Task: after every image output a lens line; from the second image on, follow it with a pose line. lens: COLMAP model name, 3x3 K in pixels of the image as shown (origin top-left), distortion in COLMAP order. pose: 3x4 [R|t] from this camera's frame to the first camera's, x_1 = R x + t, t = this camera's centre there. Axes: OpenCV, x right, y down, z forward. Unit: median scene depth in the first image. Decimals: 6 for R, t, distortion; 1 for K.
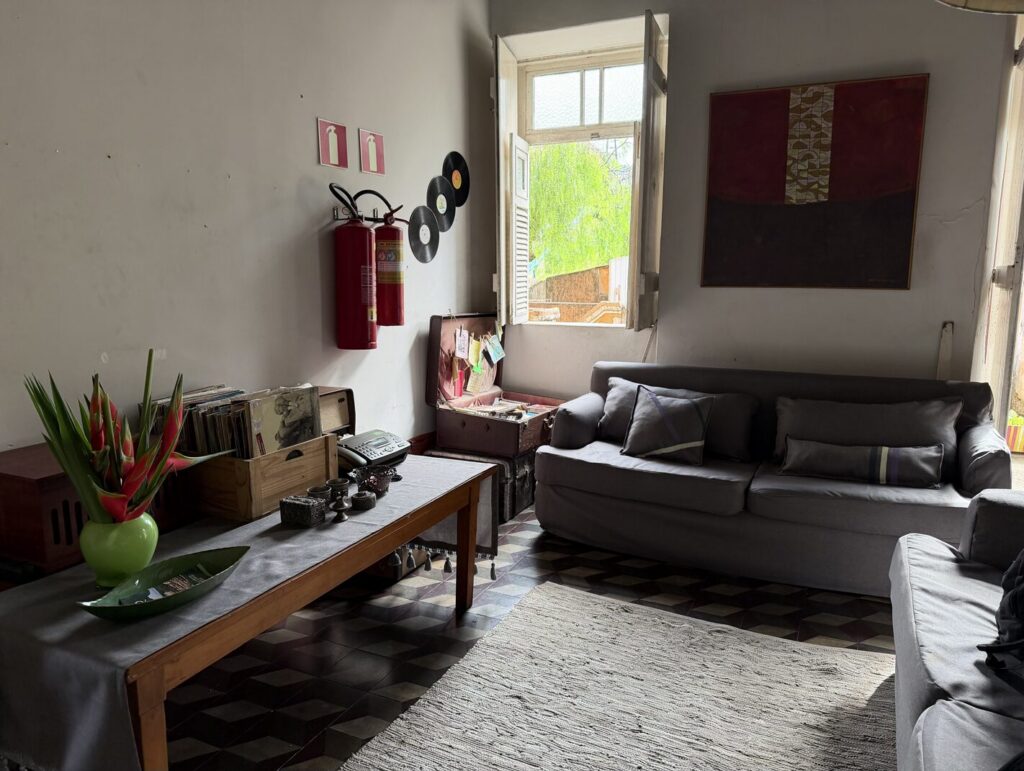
lens RADIAL K [[719.4, 0, 504.2], [0, 719.4, 386.2], [0, 0, 1]] dist [0.069749, -0.099025]
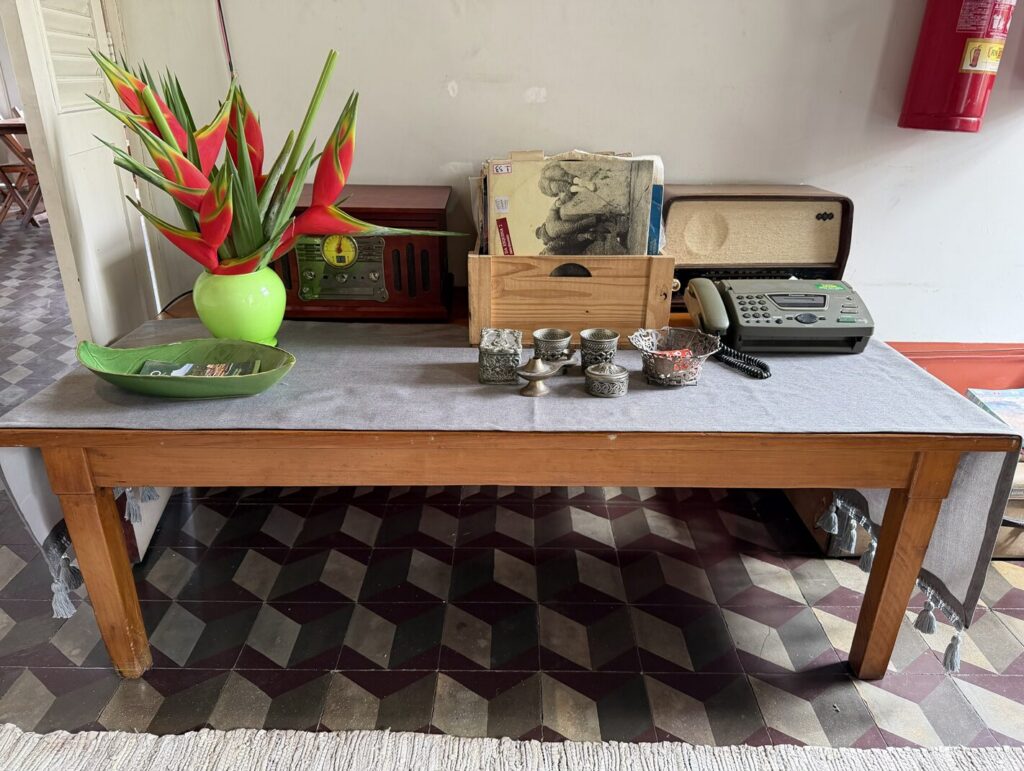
lens RADIAL K [[728.2, 0, 514.3], [0, 728.2, 393.1], [0, 0, 1]] dist [0.068848, -0.093710]
pose [[0.438245, 0.357406, -0.824744, 0.138968], [-0.155147, 0.933855, 0.322249, 0.000610], [0.885365, -0.013268, 0.464708, 0.407509]]
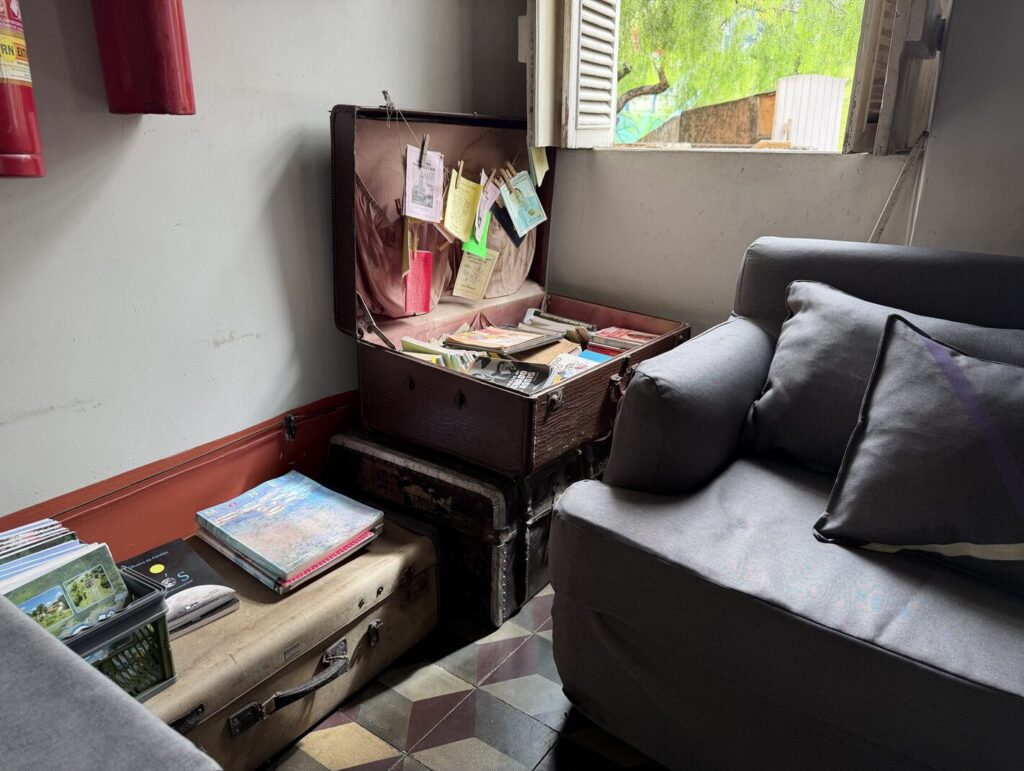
lens RADIAL K [[719.4, 0, 504.2], [0, 719.4, 386.2], [0, 0, 1]] dist [0.069749, -0.099025]
pose [[0.983525, 0.062283, -0.169703, 0.067247], [-0.031060, 0.983034, 0.180773, -0.022844], [0.178083, -0.172524, 0.968773, 0.605481]]
